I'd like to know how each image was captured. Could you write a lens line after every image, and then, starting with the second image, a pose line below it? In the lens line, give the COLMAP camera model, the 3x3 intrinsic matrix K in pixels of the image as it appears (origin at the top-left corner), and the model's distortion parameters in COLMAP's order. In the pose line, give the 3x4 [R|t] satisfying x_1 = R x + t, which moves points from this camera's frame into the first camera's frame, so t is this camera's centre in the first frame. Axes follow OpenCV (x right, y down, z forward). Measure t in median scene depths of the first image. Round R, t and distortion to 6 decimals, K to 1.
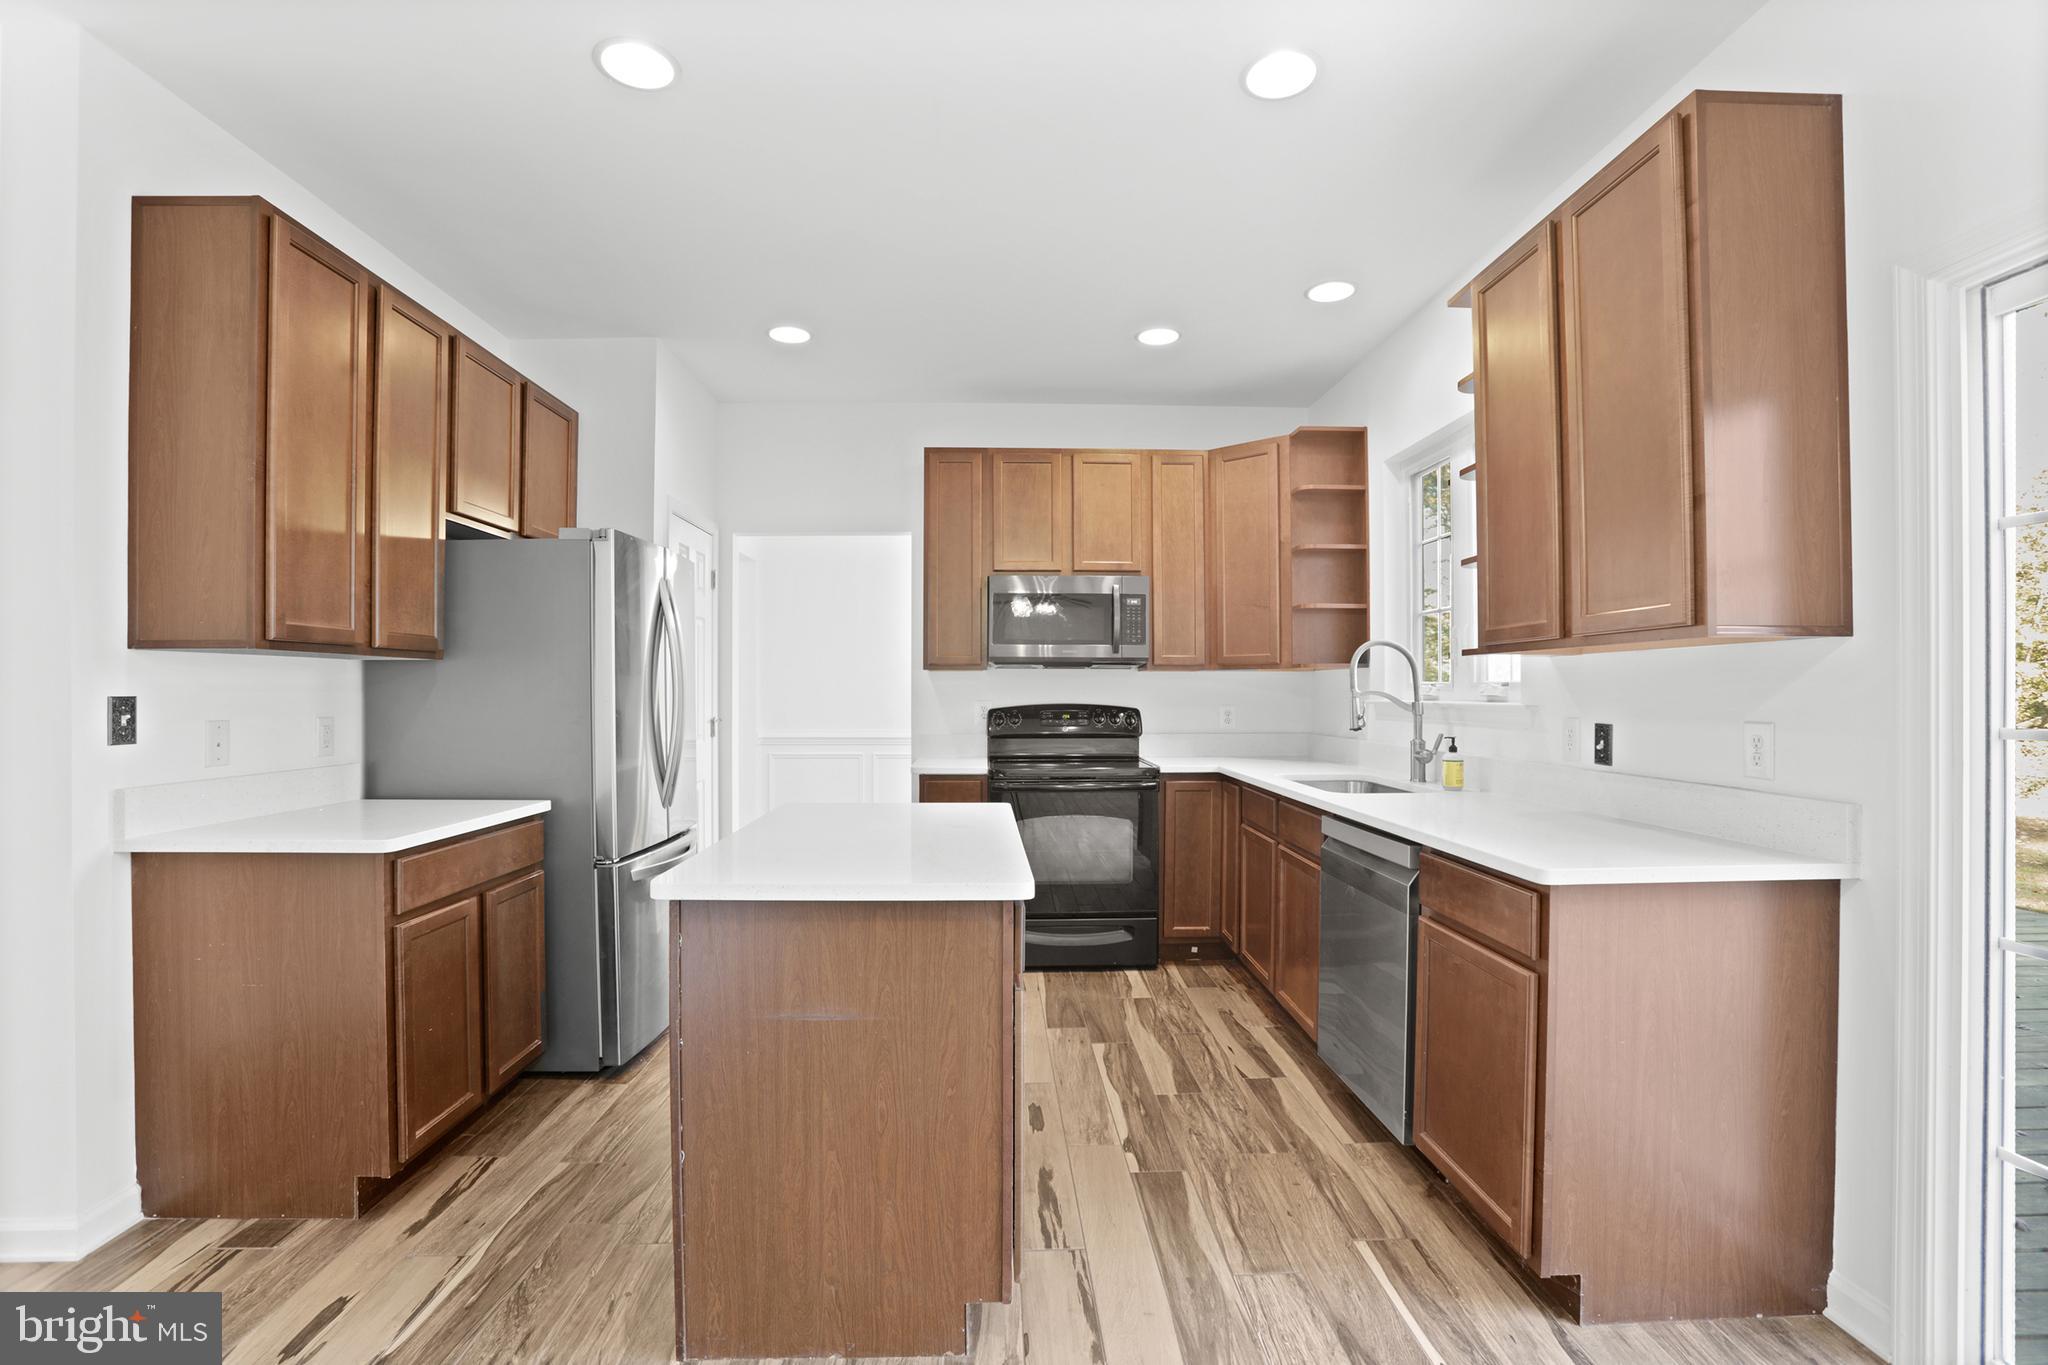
lens RADIAL K [[927.6, 0, 1024.0], [0, 927.6, 682.5], [0, 0, 1]] dist [-0.078826, 0.031010]
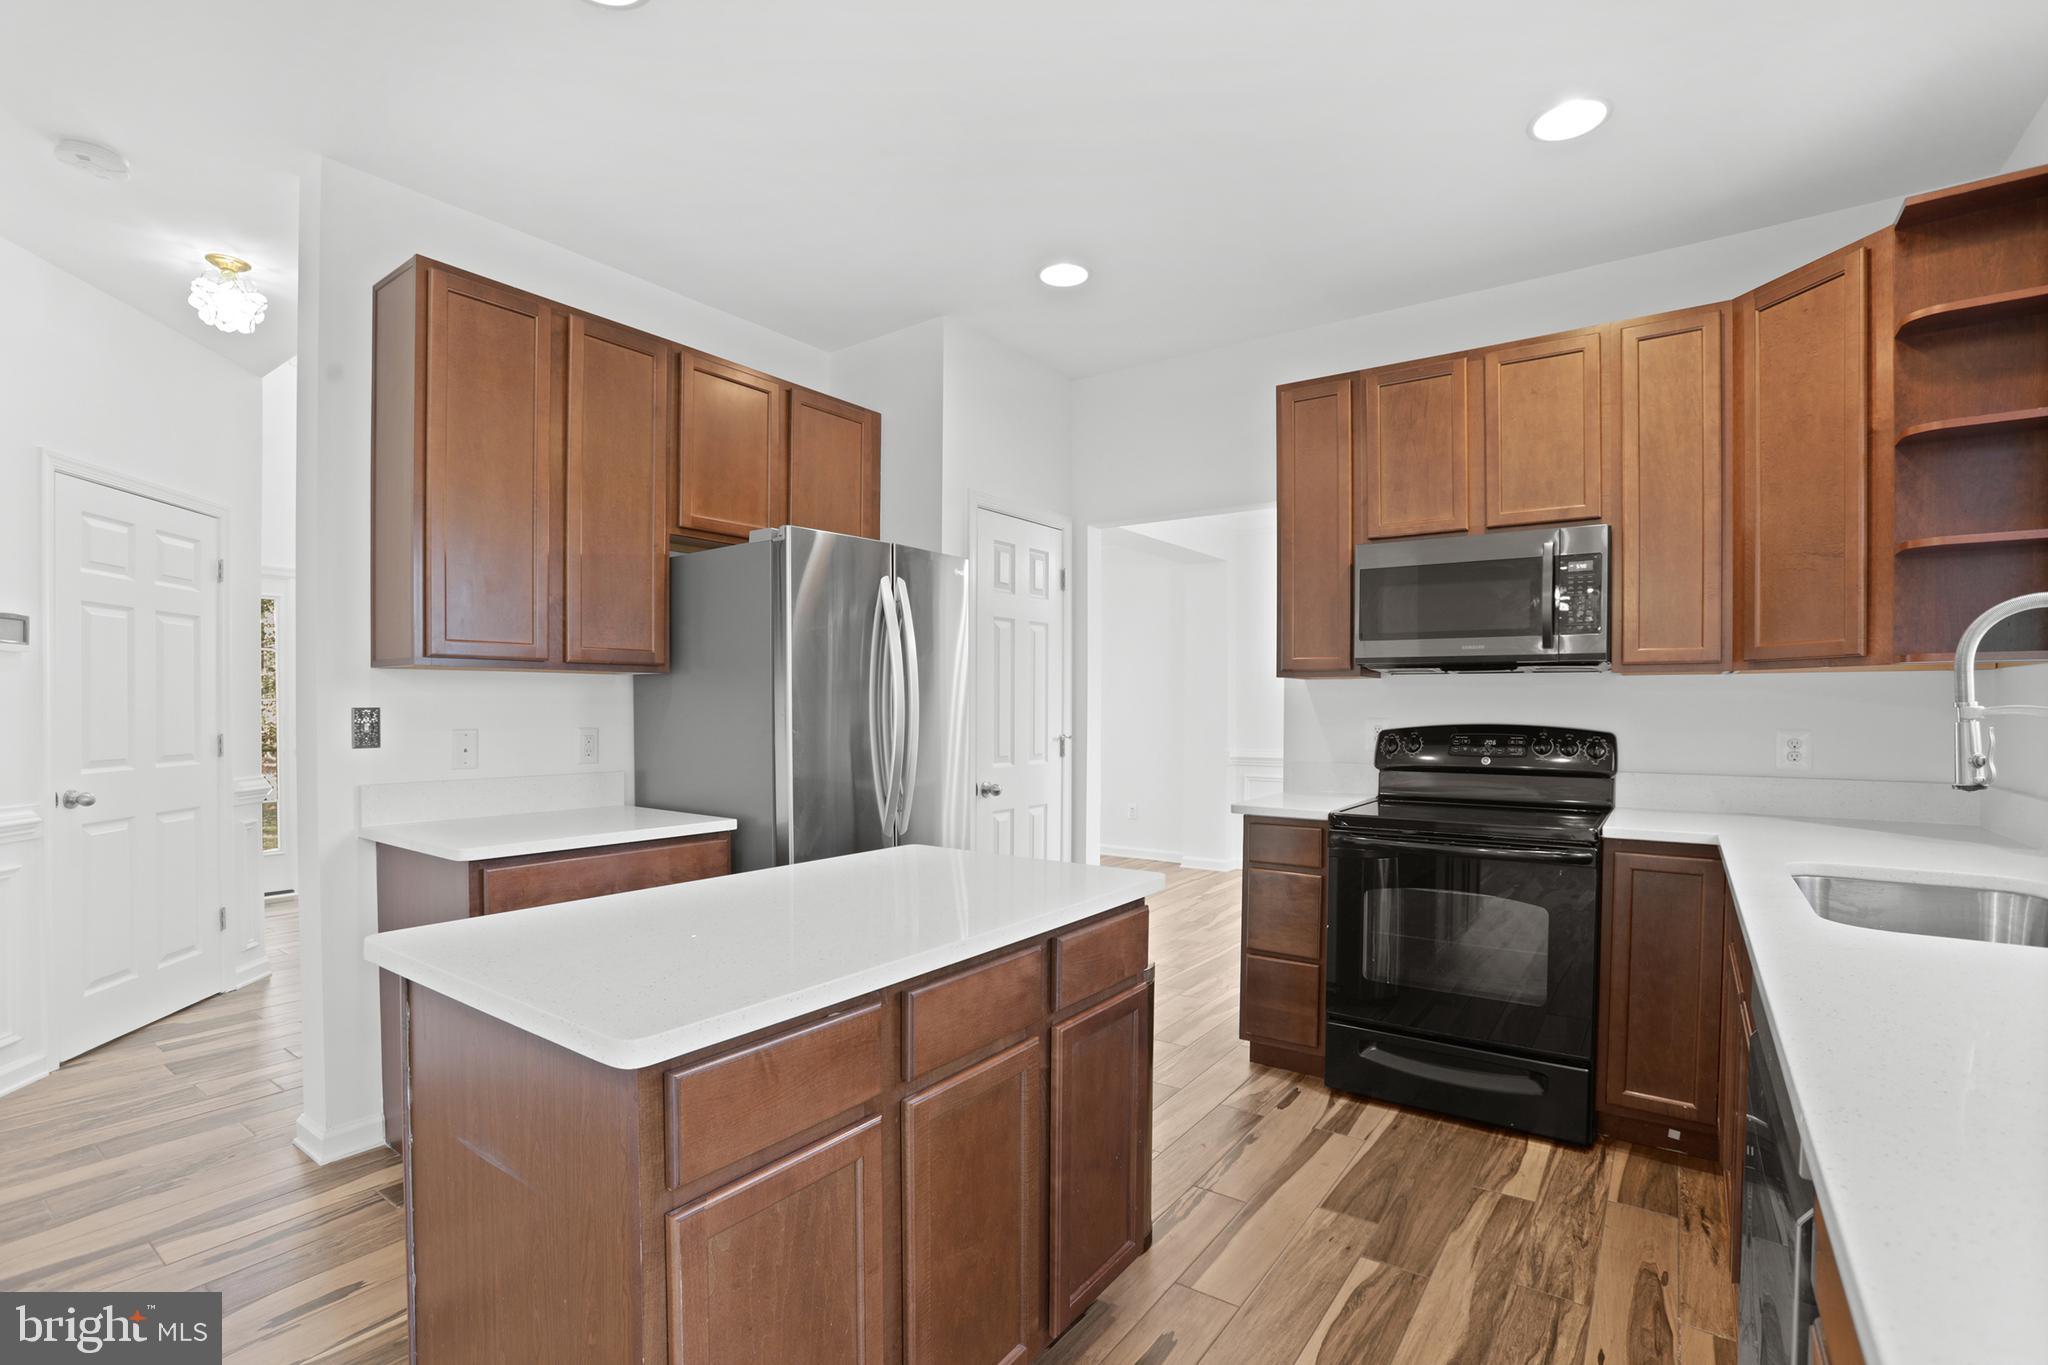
lens RADIAL K [[940.6, 0, 1029.4], [0, 940.6, 715.9], [0, 0, 1]] dist [-0.074697, 0.033227]
pose [[0.793005, 0.009412, -0.609142, 0.246302], [0.003016, 0.999808, 0.019375, 0.003118], [0.609207, -0.017202, 0.792825, 0.322168]]
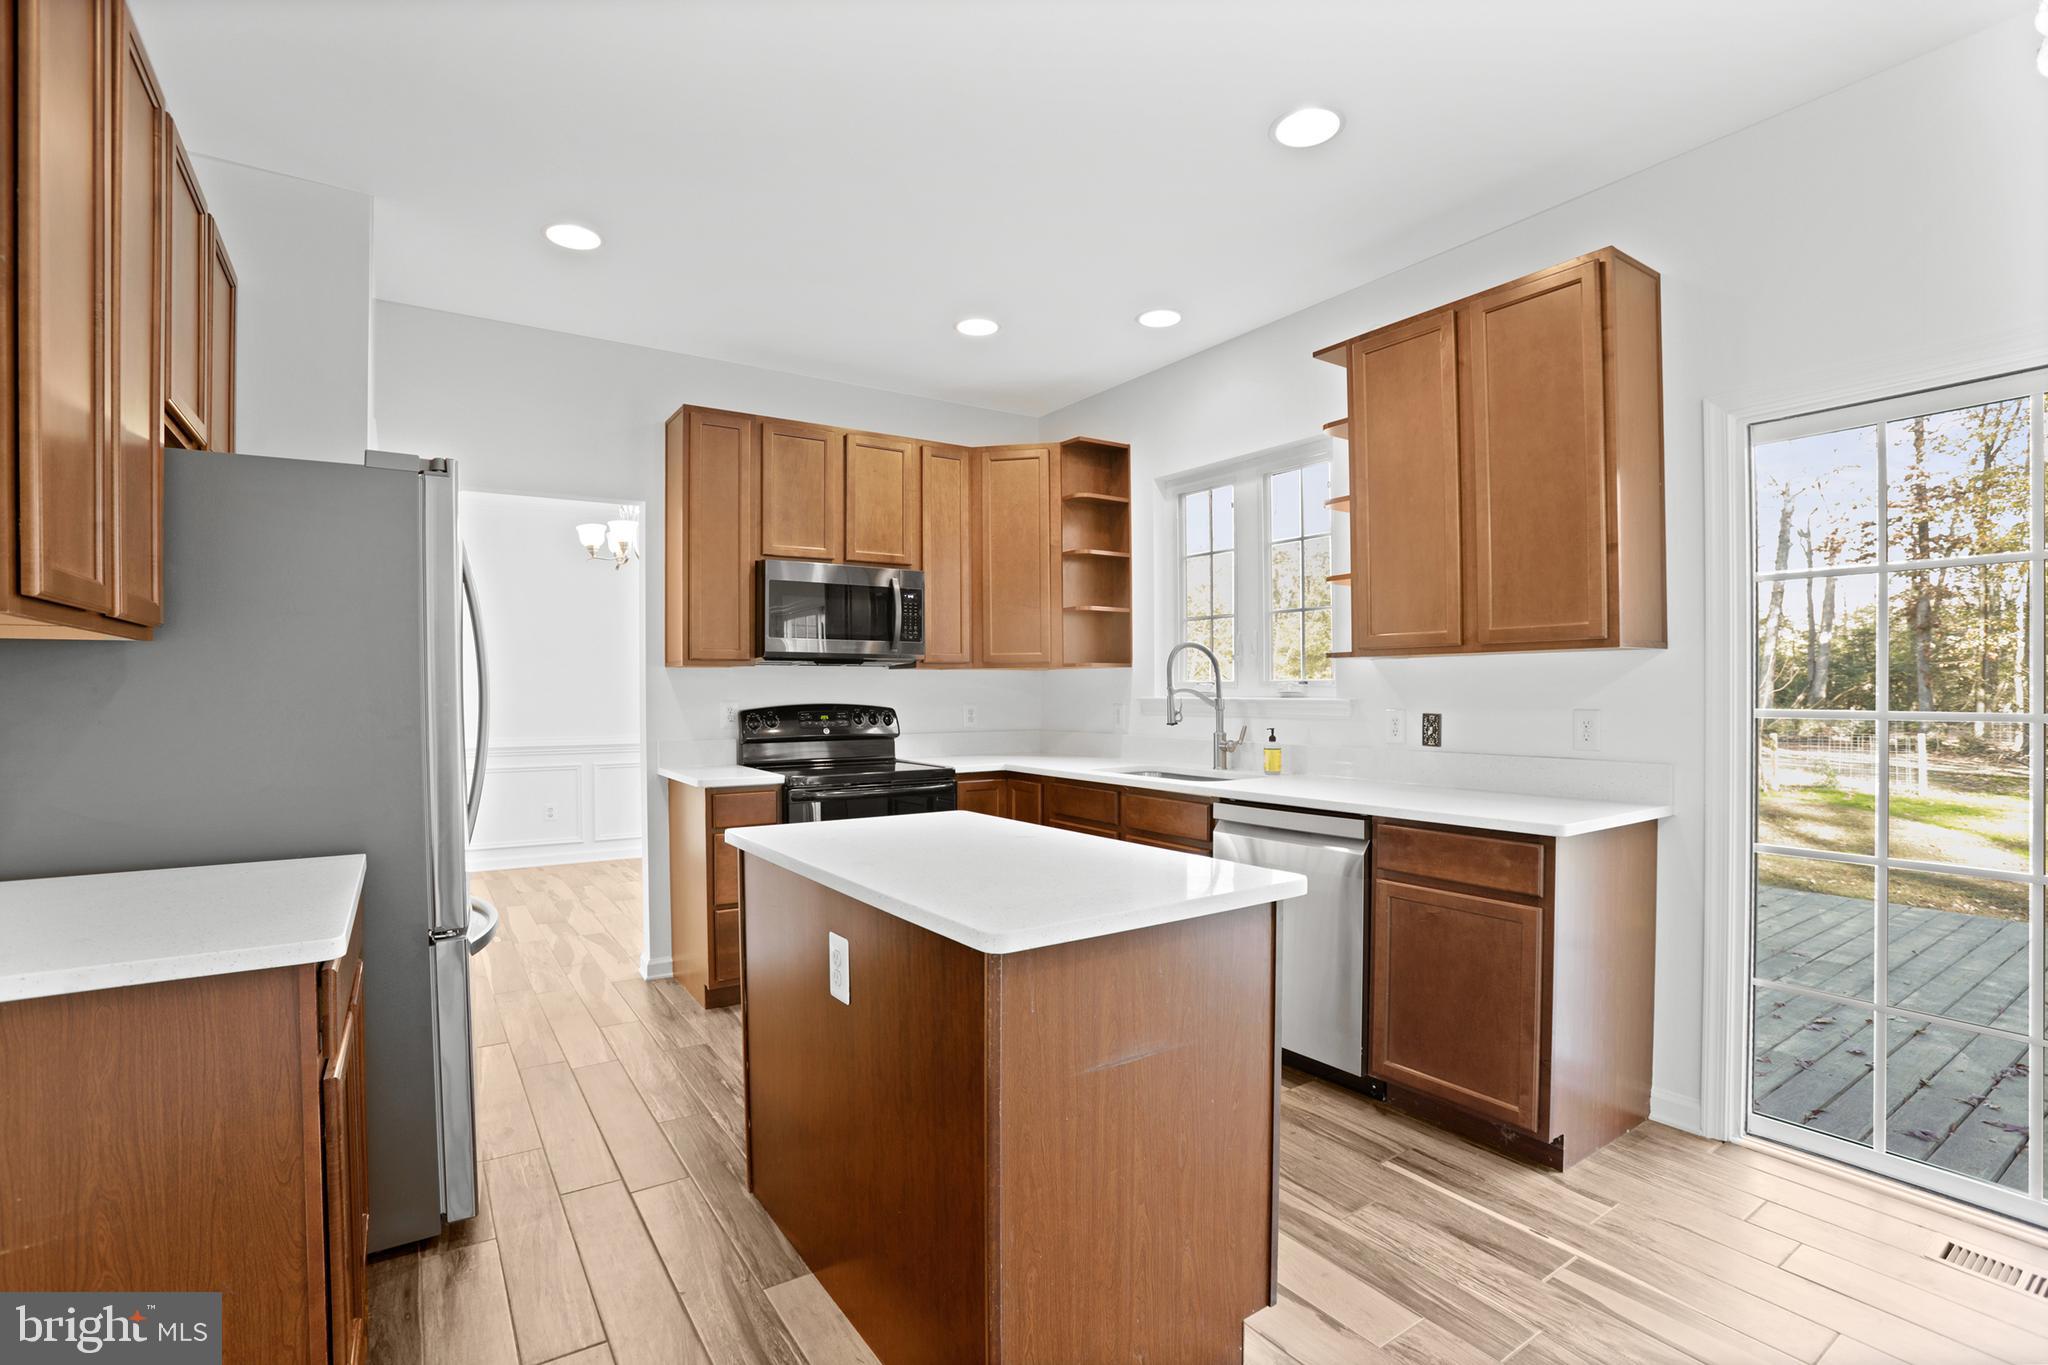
lens RADIAL K [[941.4, 0, 1017.1], [0, 941.4, 687.5], [0, 0, 1]] dist [-0.077148, 0.028196]
pose [[0.852448, -0.002104, 0.522807, -0.359019], [-0.000958, 0.999984, 0.005587, 0.001756], [-0.522810, -0.005263, 0.852433, 0.135387]]
